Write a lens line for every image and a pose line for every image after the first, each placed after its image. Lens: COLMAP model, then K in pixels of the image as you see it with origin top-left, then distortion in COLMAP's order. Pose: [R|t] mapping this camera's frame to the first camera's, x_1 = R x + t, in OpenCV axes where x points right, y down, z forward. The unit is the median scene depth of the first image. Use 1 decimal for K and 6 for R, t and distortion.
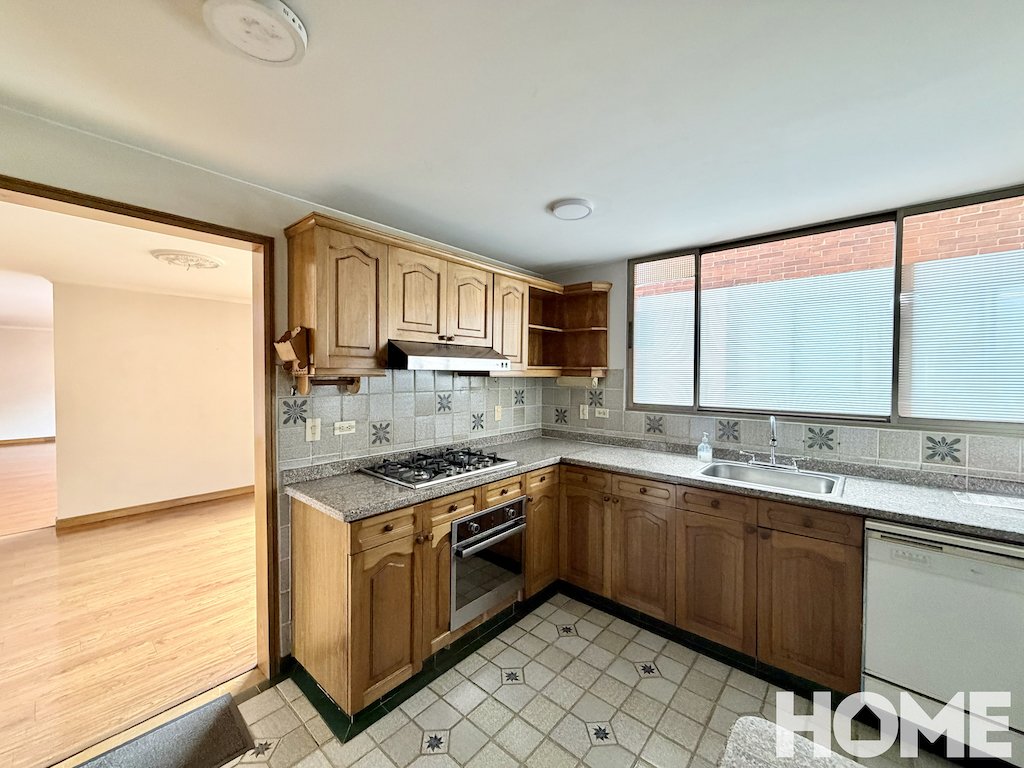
lens RADIAL K [[406.9, 0, 509.4], [0, 406.9, 380.0], [0, 0, 1]] dist [-0.001600, 0.000386]
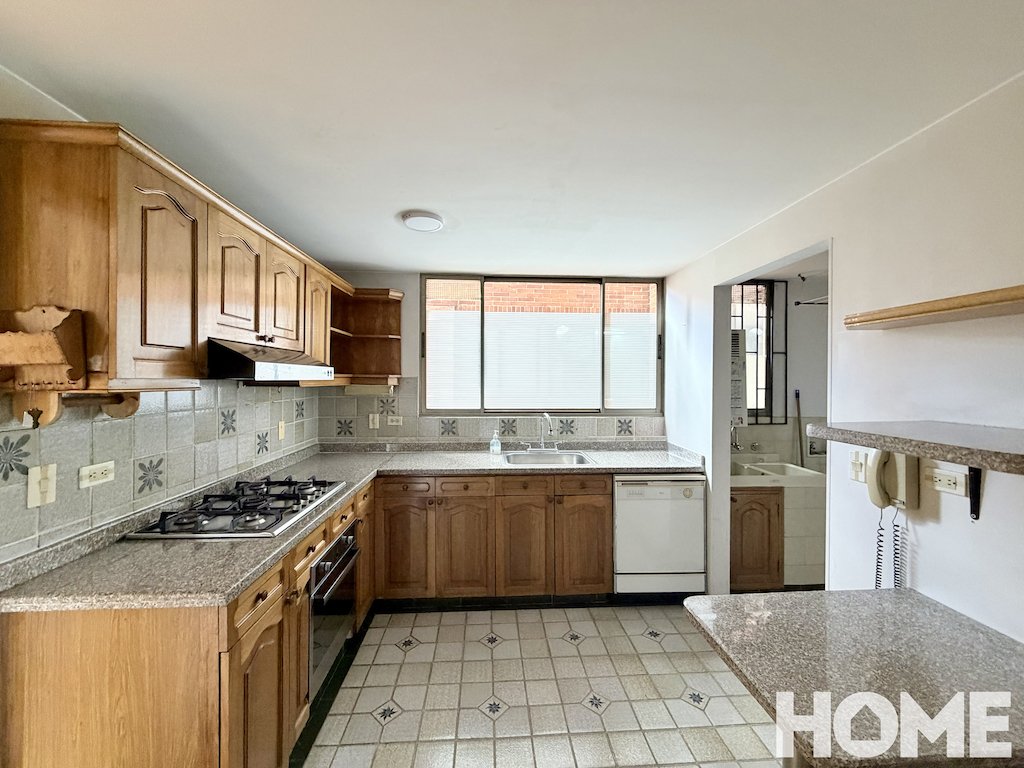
lens RADIAL K [[406.9, 0, 509.0], [0, 406.9, 380.0], [0, 0, 1]] dist [-0.001600, 0.000386]
pose [[0.714169, -0.004044, 0.699962, -0.368550], [0.011935, 0.999908, -0.006400, -0.013044], [-0.699872, 0.012924, 0.714151, 0.117940]]
